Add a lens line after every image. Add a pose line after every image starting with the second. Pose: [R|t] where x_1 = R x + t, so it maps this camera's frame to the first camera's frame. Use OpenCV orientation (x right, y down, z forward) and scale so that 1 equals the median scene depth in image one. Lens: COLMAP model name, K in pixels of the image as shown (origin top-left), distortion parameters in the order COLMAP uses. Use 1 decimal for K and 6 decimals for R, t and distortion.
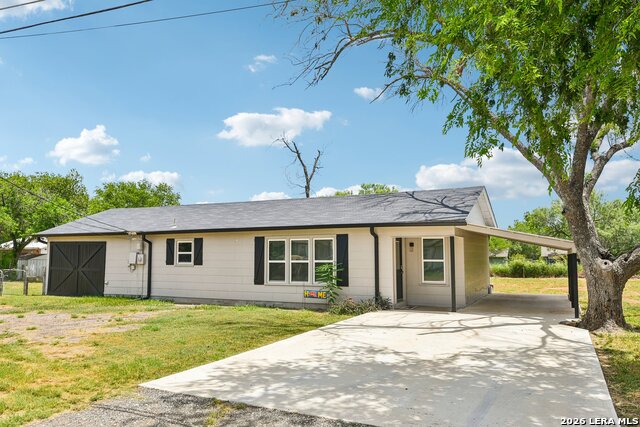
lens RADIAL K [[457.3, 0, 320.0], [0, 457.3, 213.5], [0, 0, 1]] dist [0.001091, 0.003438]
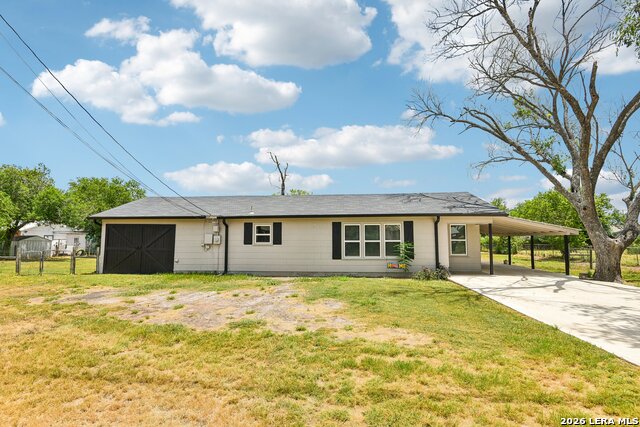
lens RADIAL K [[292.5, 0, 320.0], [0, 292.5, 213.5], [0, 0, 1]] dist [-0.001412, -0.000104]
pose [[0.944539, 0.025820, 0.327384, -0.408353], [-0.029461, 0.999547, 0.006165, 0.021145], [-0.327077, -0.015468, 0.944871, 0.219834]]
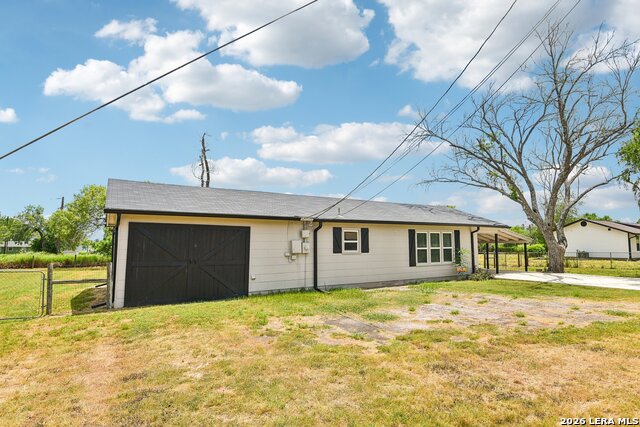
lens RADIAL K [[391.5, 0, 320.0], [0, 391.5, 213.5], [0, 0, 1]] dist [0.000466, -0.000054]
pose [[0.511434, 0.068605, 0.856579, -1.105792], [-0.073948, 0.996624, -0.035669, 0.059486], [-0.856135, -0.045100, 0.514781, 0.602069]]
